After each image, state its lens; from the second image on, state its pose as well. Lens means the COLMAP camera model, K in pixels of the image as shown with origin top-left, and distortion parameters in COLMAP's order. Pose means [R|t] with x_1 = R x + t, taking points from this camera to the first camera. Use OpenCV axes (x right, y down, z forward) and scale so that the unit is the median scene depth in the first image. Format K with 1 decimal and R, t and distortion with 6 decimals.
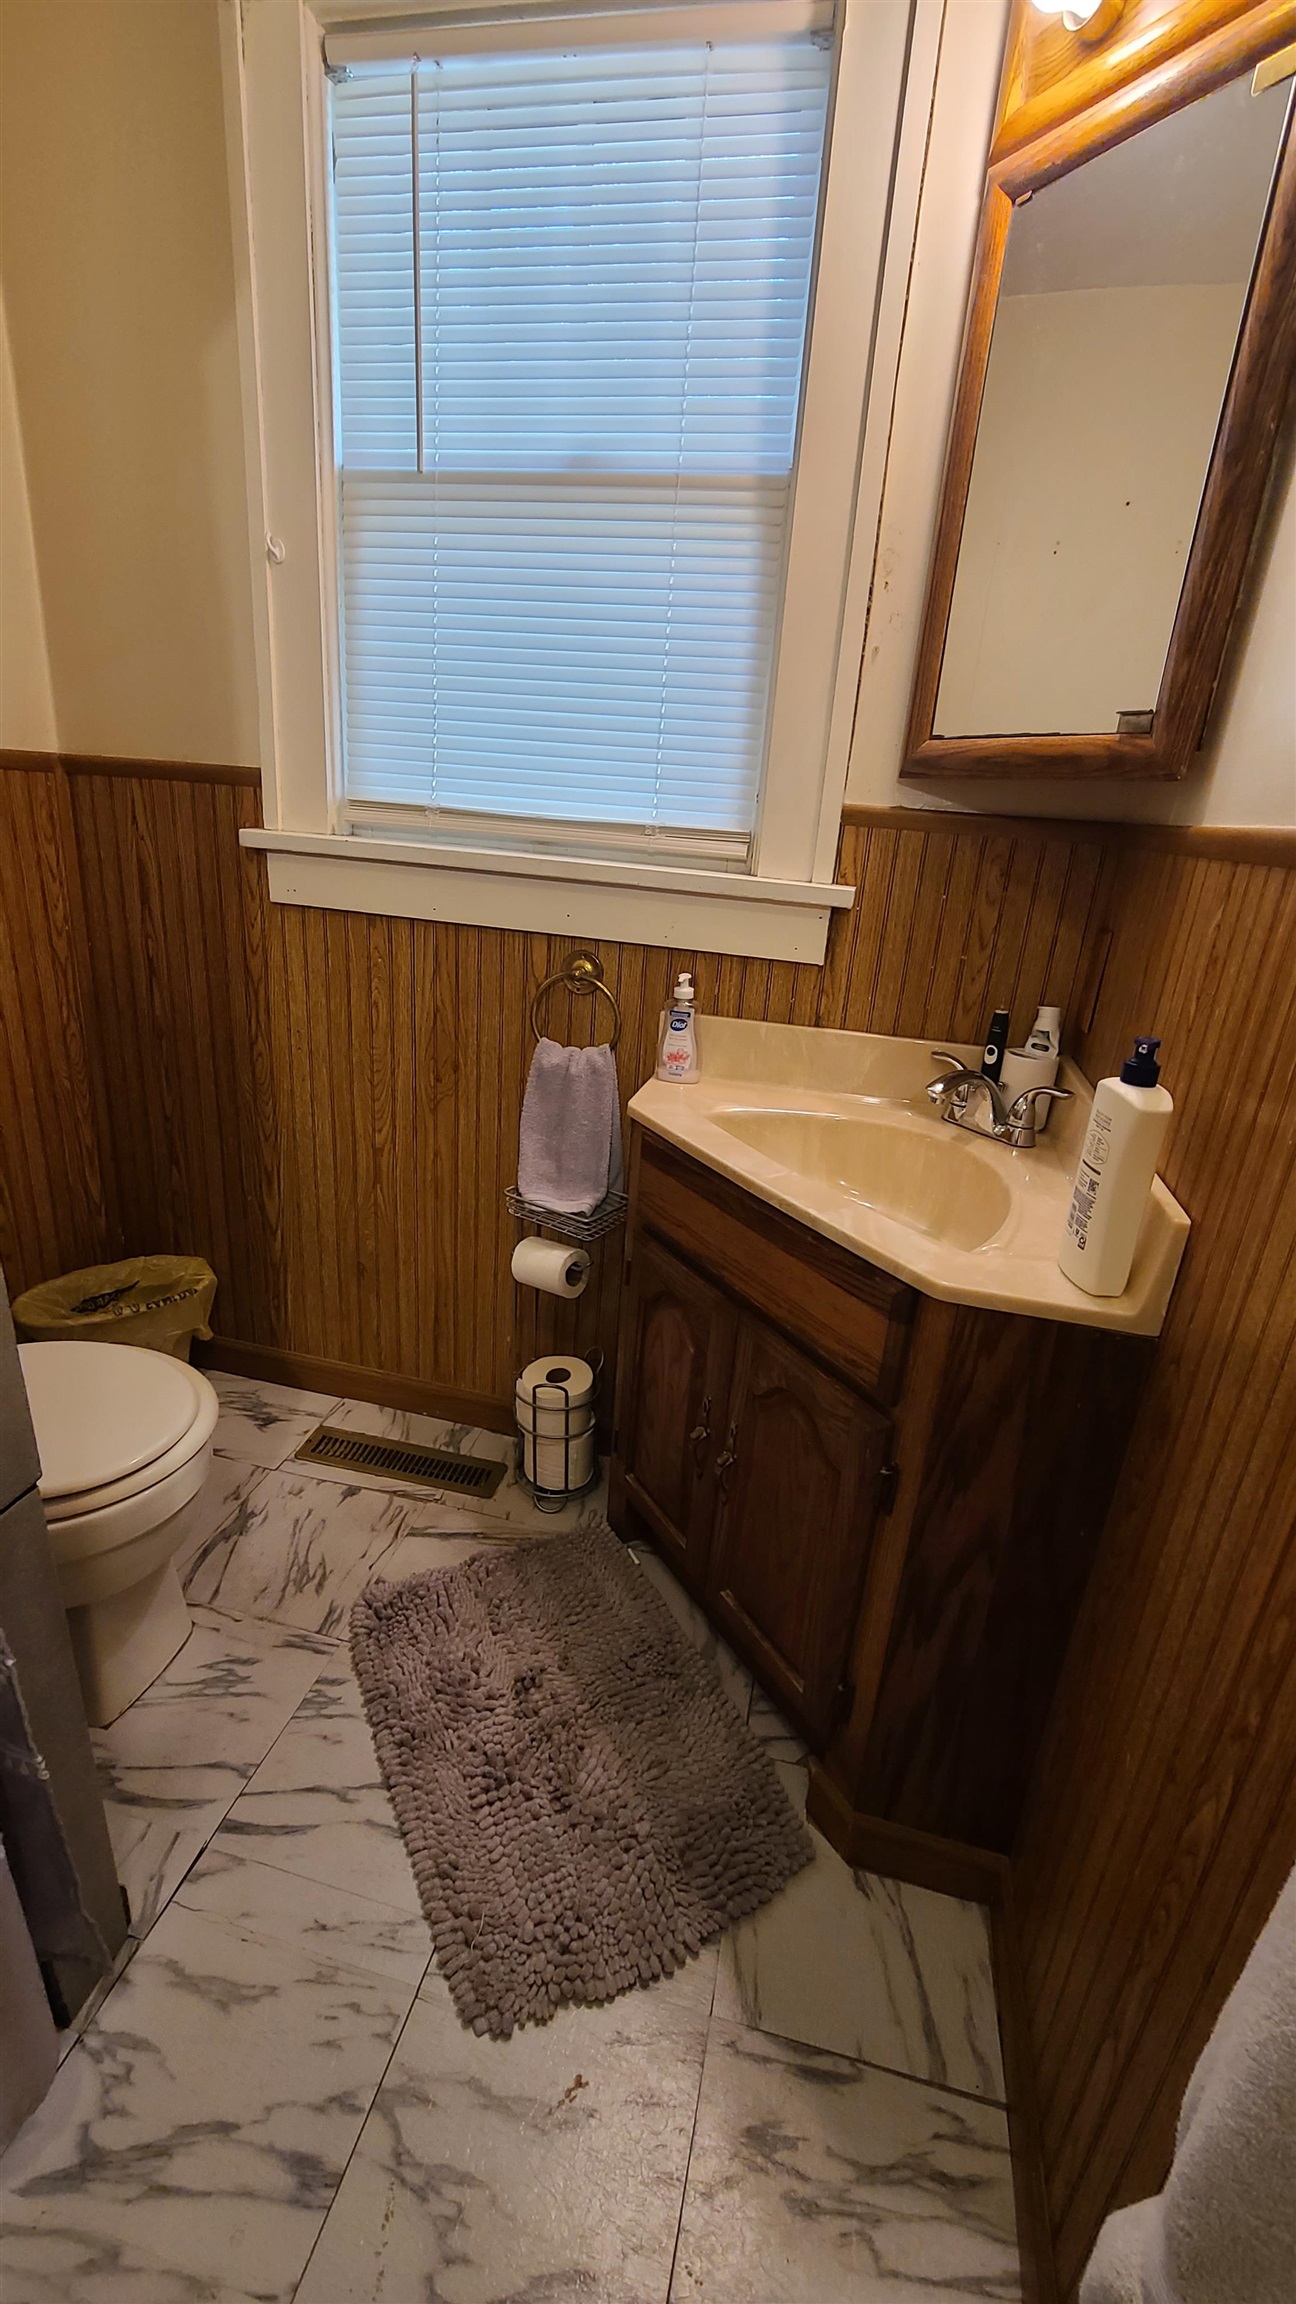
lens RADIAL K [[947.2, 0, 650.6], [0, 947.2, 1150.3], [0, 0, 1]] dist [-0.002043, -0.000404]
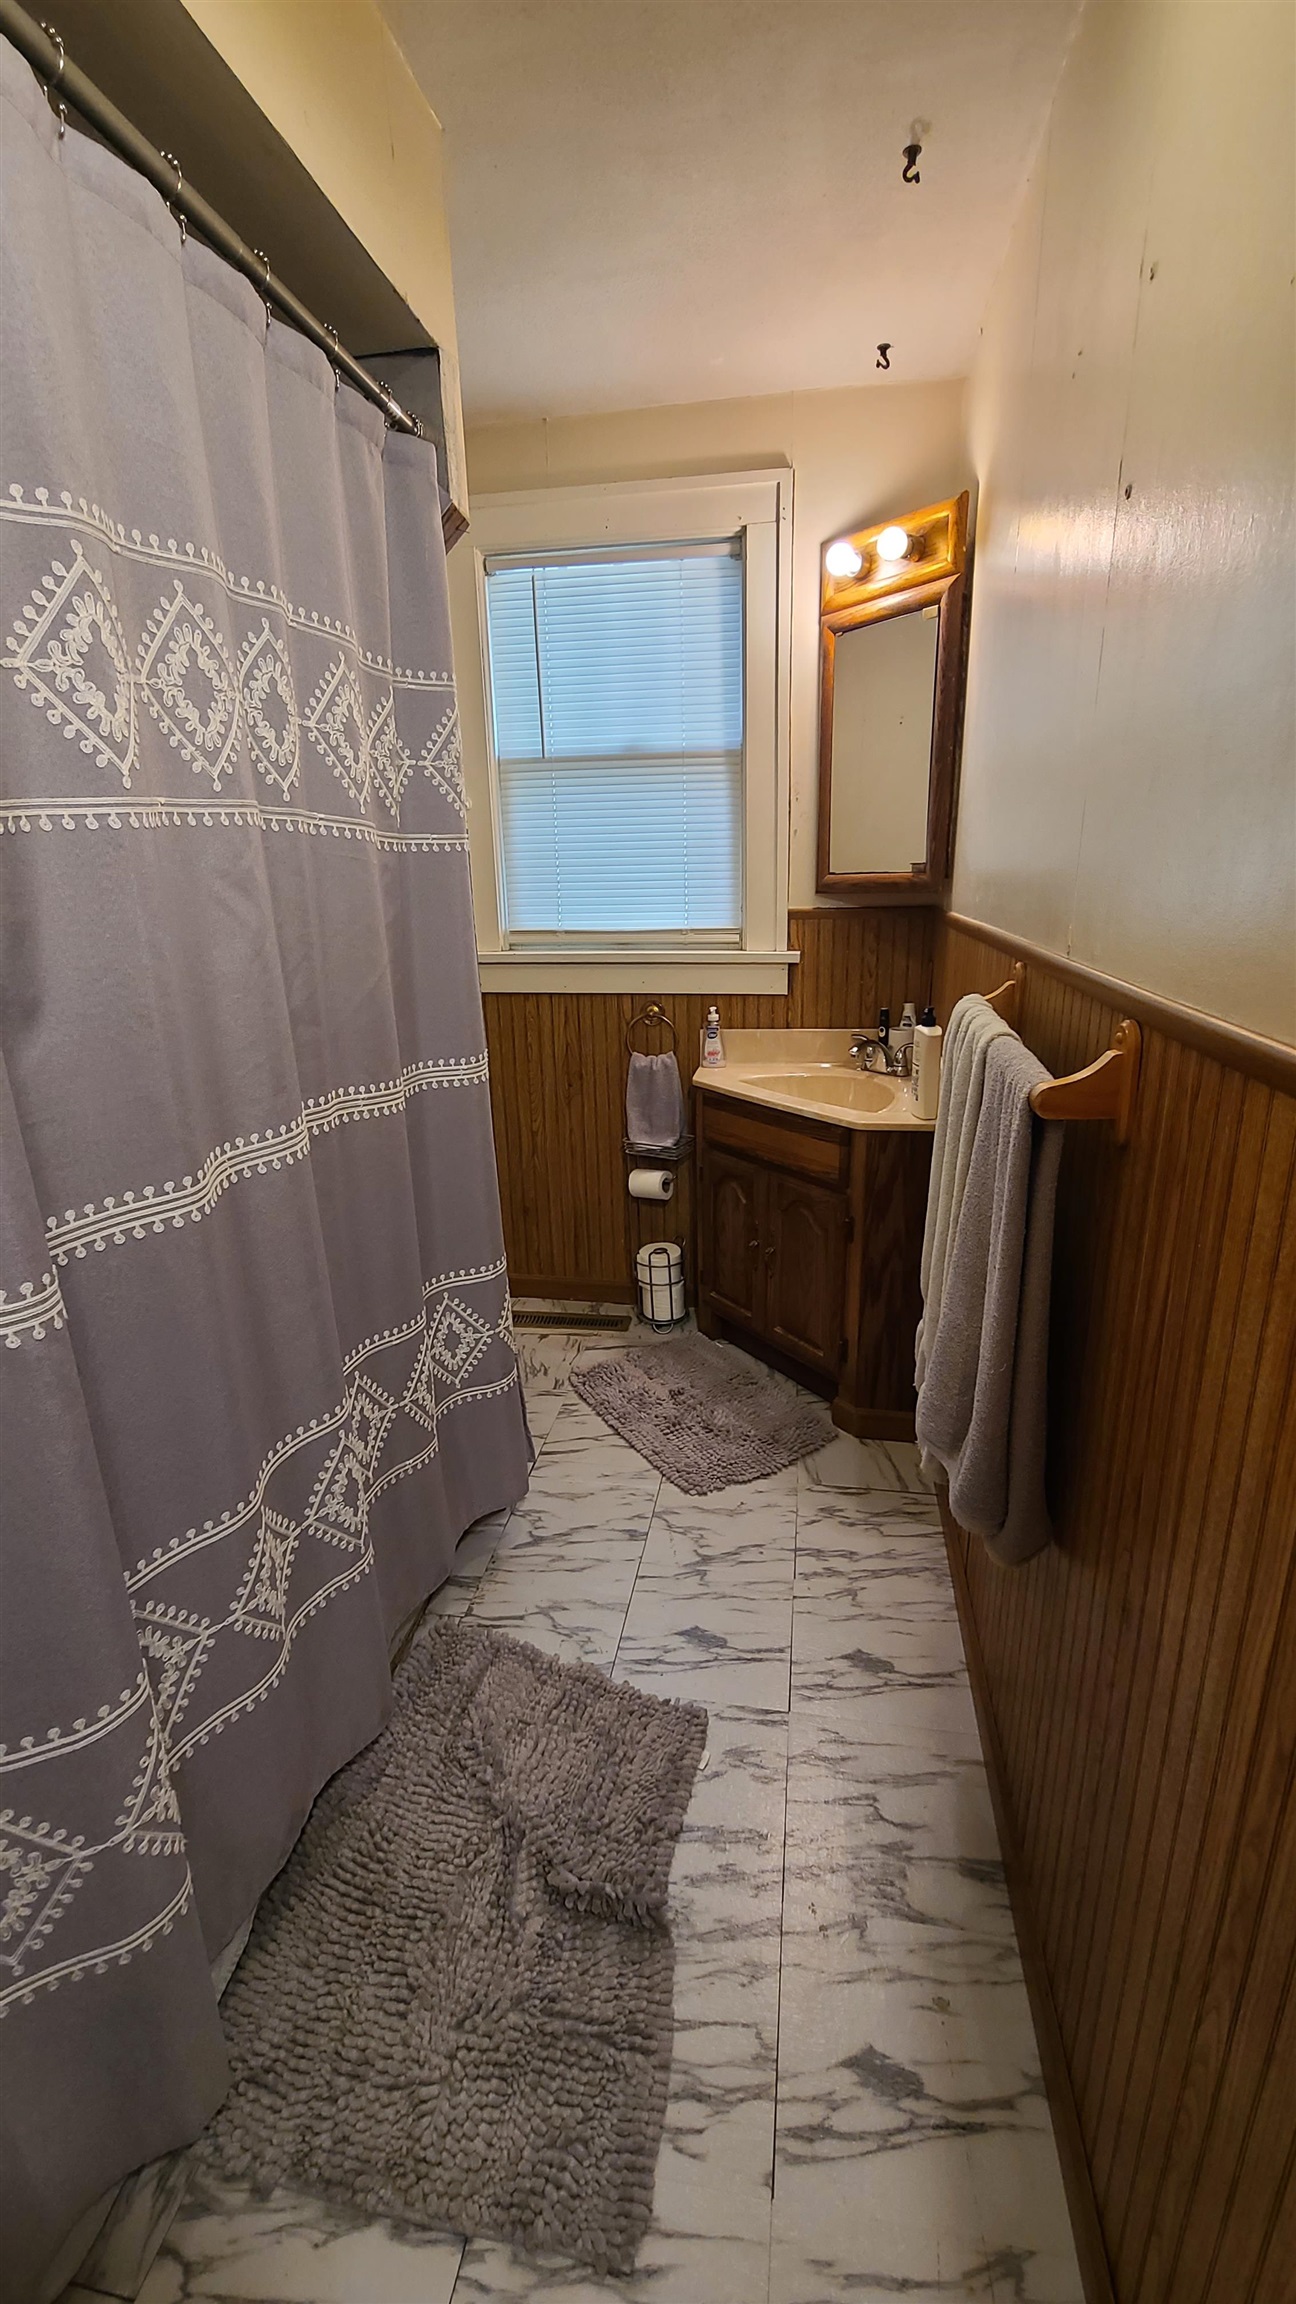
lens RADIAL K [[947.2, 0, 653.8], [0, 947.2, 1153.8], [0, 0, 1]] dist [-0.002043, -0.000404]
pose [[0.993147, -0.110320, 0.038586, -0.183888], [0.112296, 0.992235, -0.053479, 0.184310], [-0.032386, 0.057446, 0.997823, -0.824181]]
